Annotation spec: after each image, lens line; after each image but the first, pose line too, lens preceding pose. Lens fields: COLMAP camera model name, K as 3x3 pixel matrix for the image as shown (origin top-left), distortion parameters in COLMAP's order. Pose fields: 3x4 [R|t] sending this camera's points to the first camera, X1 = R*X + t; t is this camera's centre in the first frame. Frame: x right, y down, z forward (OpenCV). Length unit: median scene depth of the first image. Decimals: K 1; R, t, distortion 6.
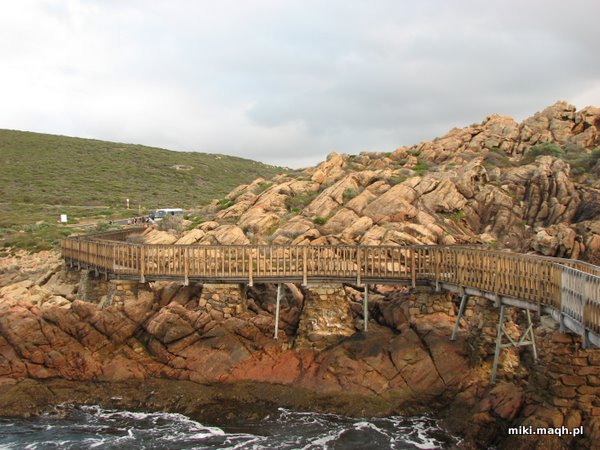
lens RADIAL K [[631.7, 0, 300.9], [0, 631.7, 224.2], [0, 0, 1]] dist [-0.014554, 0.000000]
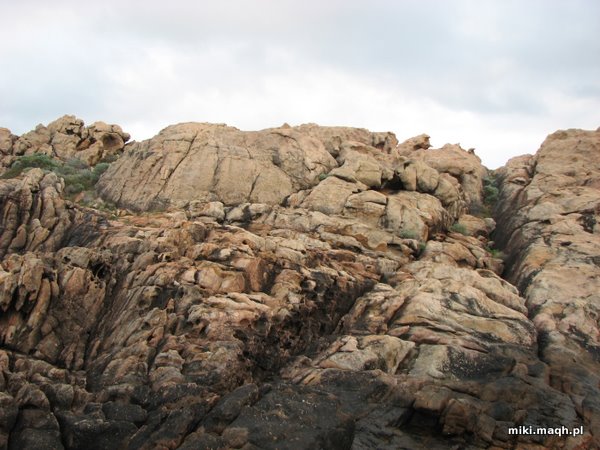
lens RADIAL K [[631.7, 0, 300.6], [0, 631.7, 225.0], [0, 0, 1]] dist [-0.014554, 0.000000]
pose [[0.755826, 0.030647, 0.654055, 0.152456], [0.013415, 0.997970, -0.062264, 0.011004], [-0.654635, 0.055835, 0.753880, 0.255791]]
